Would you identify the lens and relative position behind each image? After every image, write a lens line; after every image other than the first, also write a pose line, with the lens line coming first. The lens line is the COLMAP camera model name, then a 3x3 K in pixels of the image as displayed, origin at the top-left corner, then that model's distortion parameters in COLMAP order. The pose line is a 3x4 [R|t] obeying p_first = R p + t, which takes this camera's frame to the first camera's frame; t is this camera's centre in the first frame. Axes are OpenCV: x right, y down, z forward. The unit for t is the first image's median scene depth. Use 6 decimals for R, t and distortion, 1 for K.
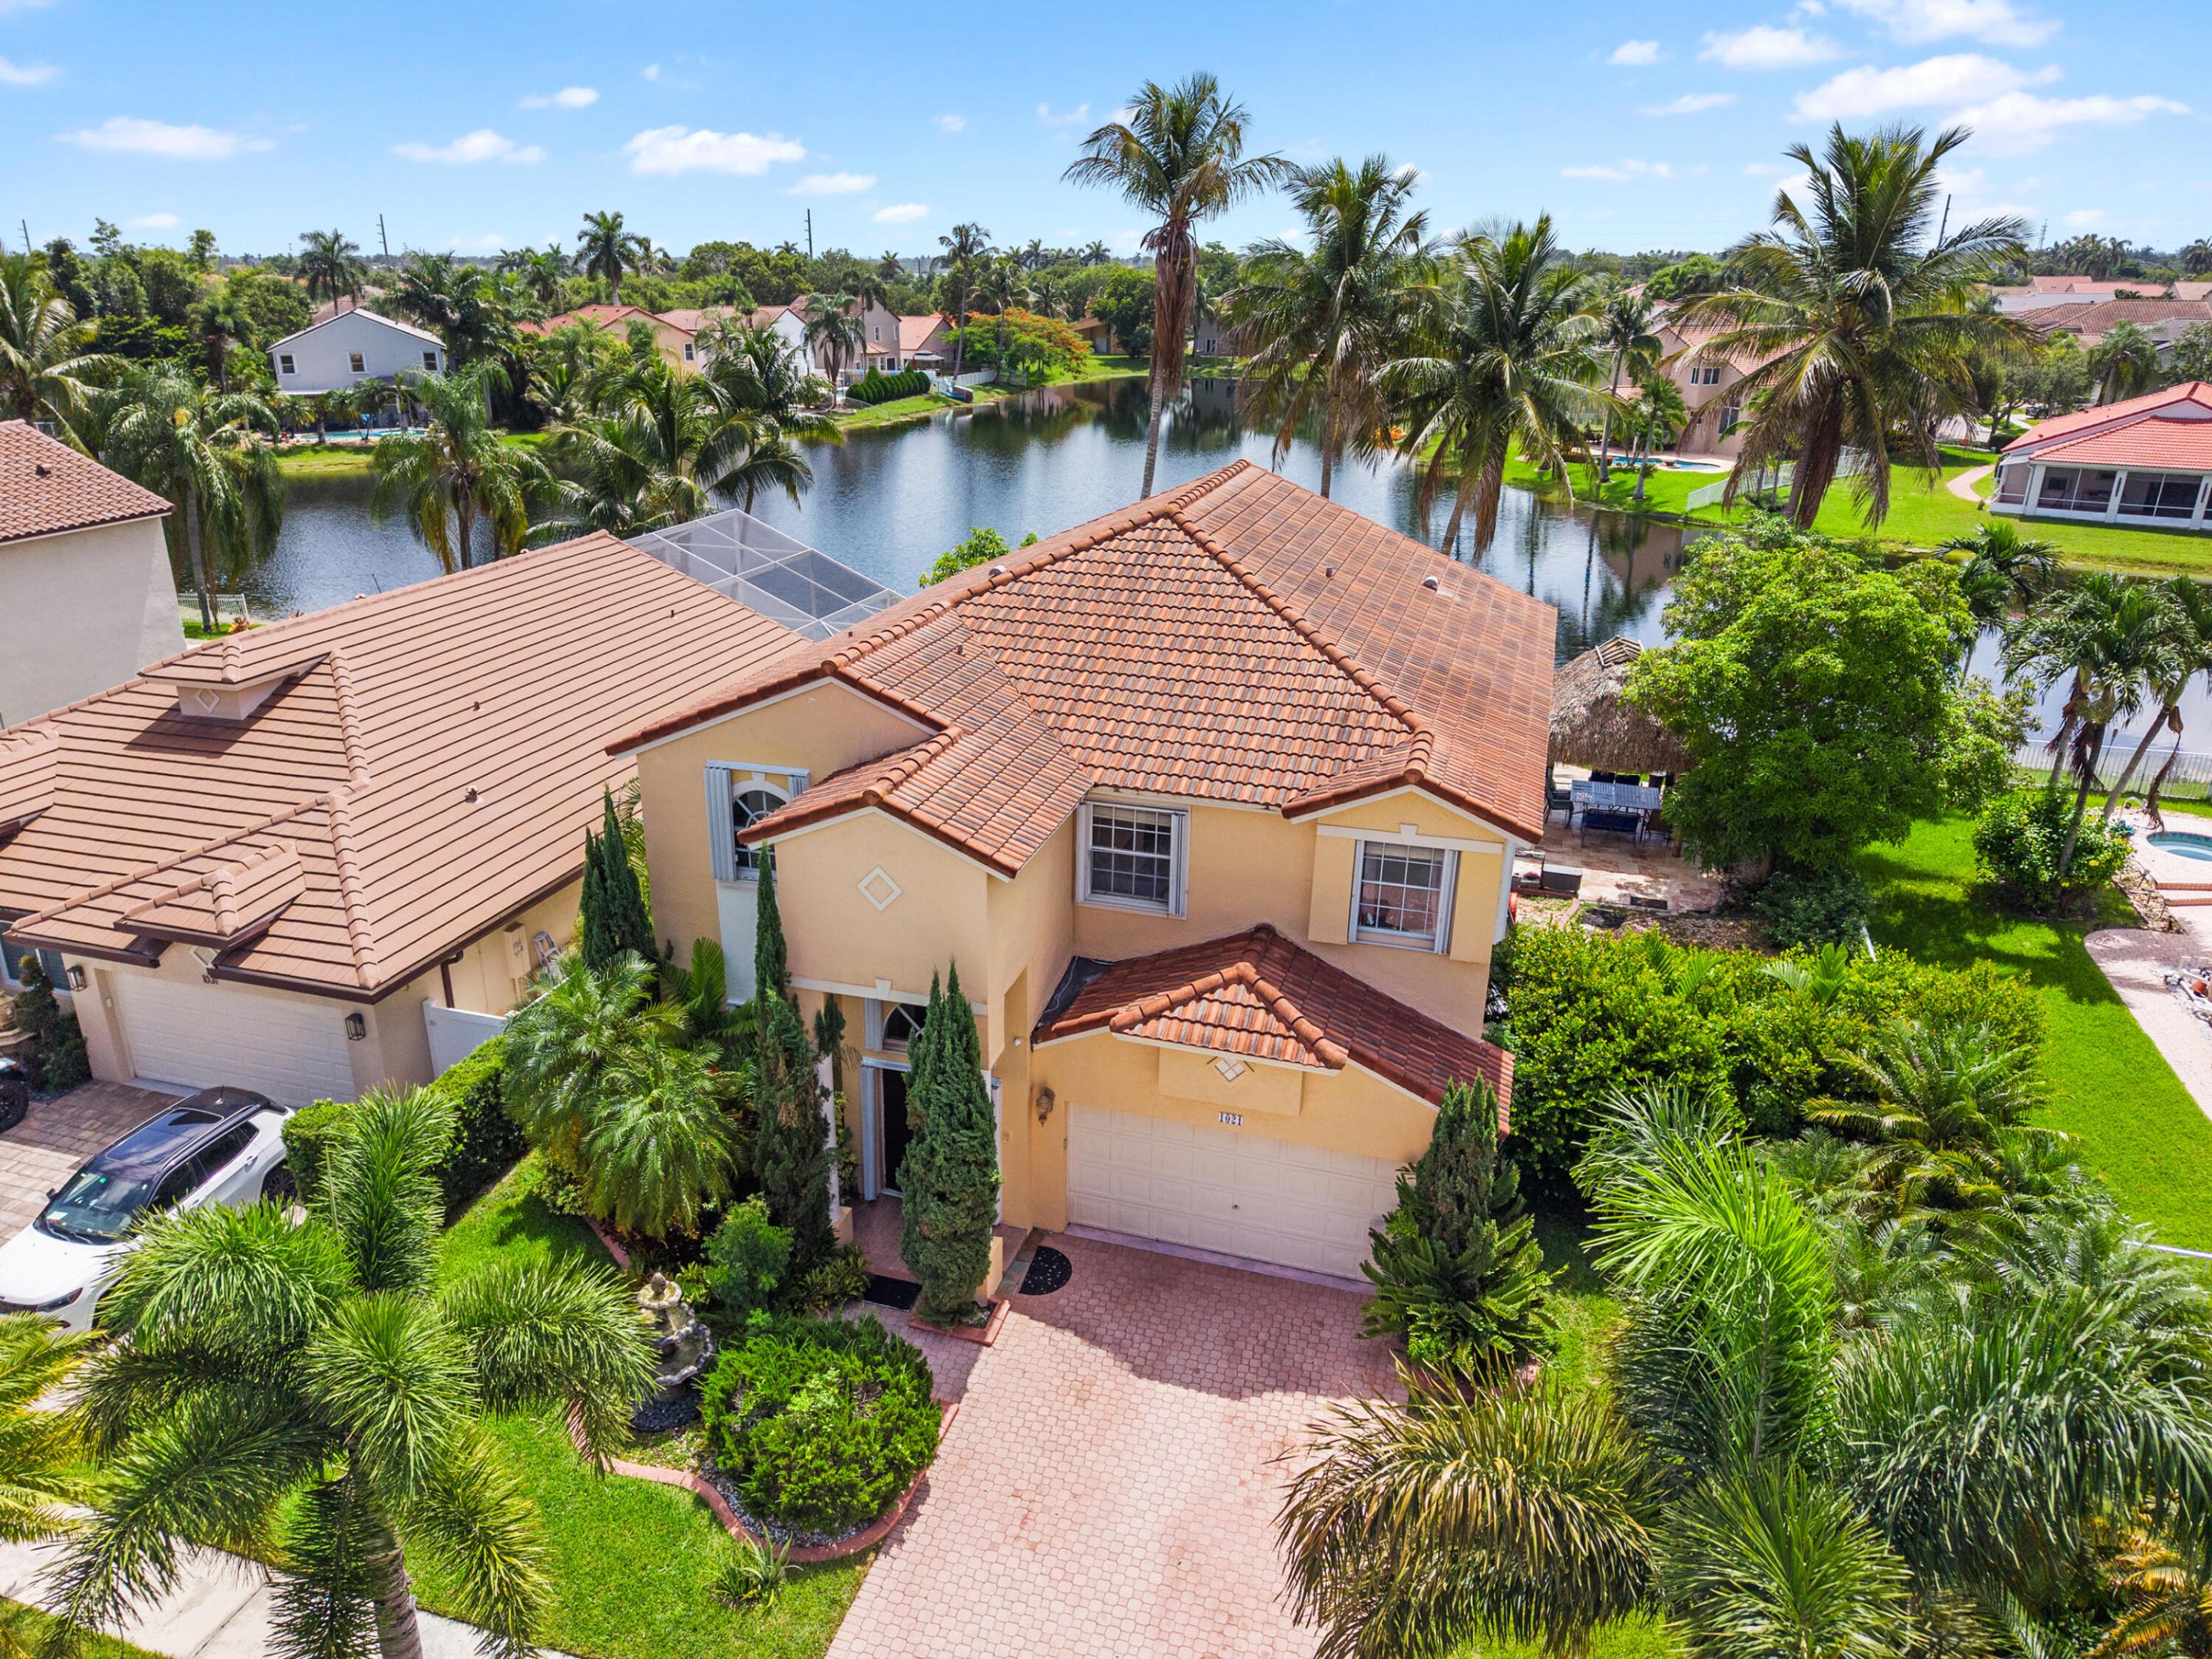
lens RADIAL K [[1468.7, 0, 1106.0], [0, 1468.7, 829.5], [0, 0, 1]] dist [0.042714, -0.073184]
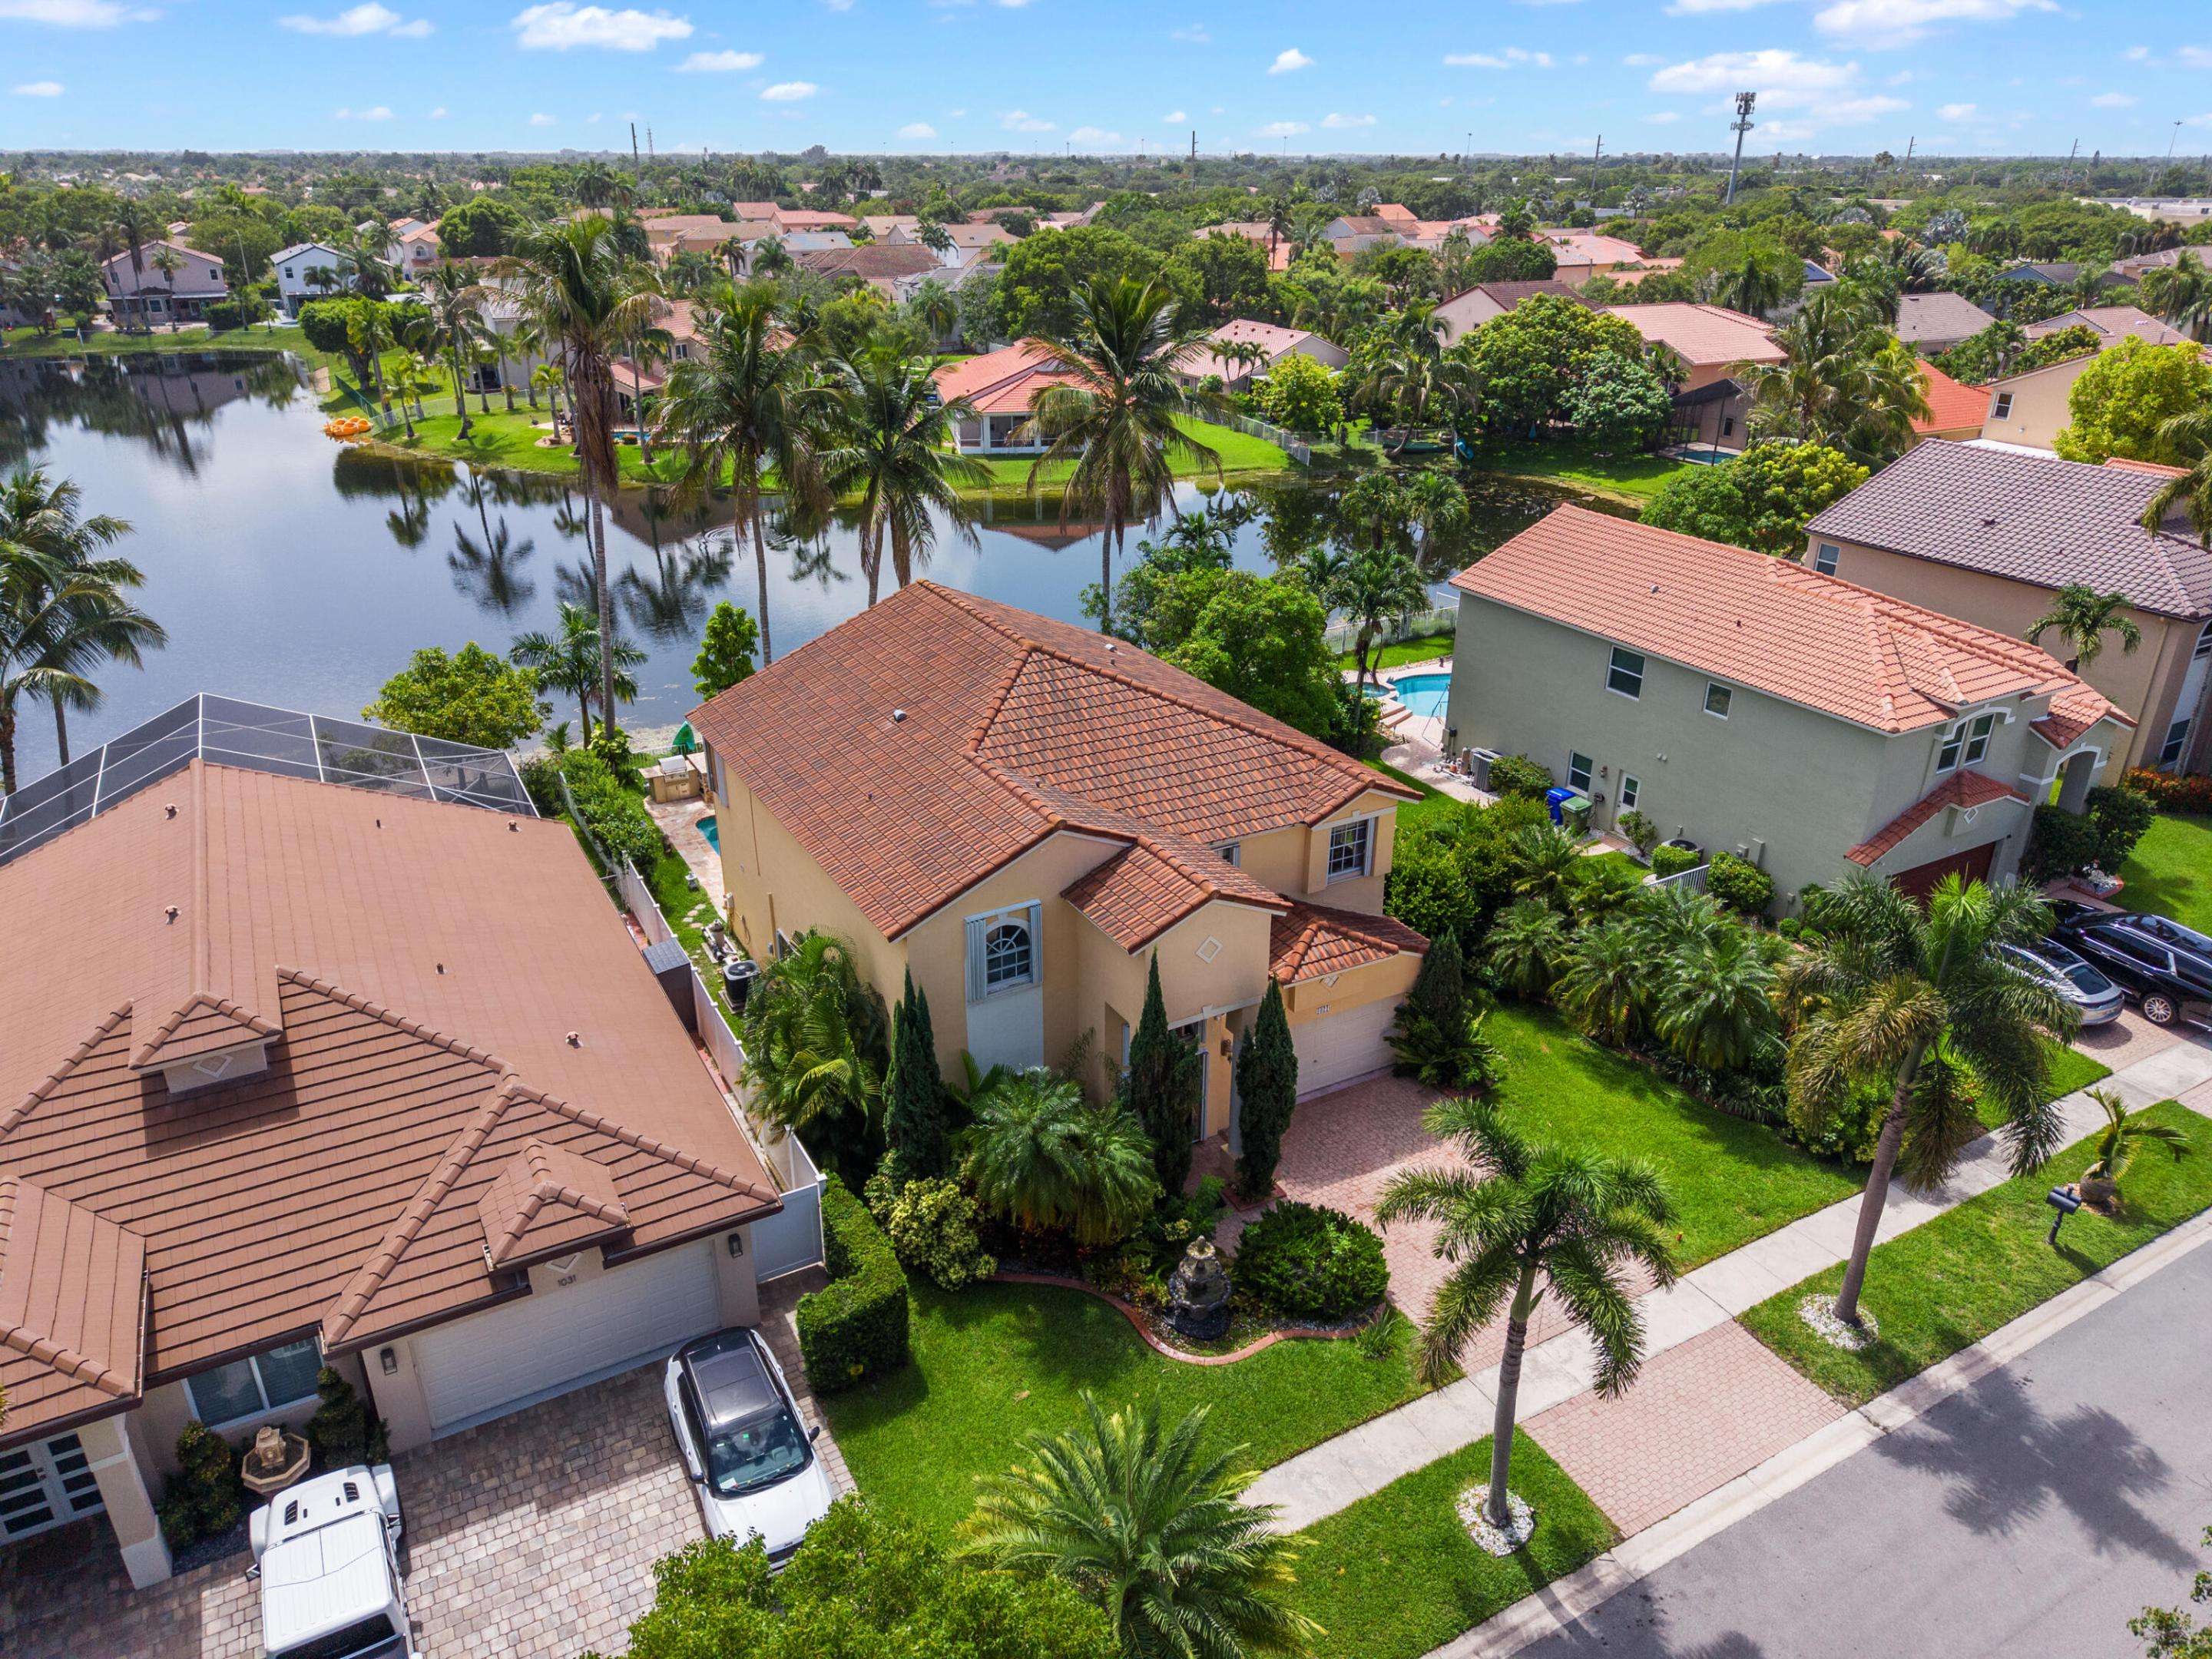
lens RADIAL K [[1468.7, 0, 1106.0], [0, 1468.7, 829.5], [0, 0, 1]] dist [0.042714, -0.073184]
pose [[0.691546, -0.299197, 0.657453, -1.090970], [0.258692, 0.952395, 0.161314, -0.322418], [-0.674420, 0.058522, 0.736025, -0.069414]]
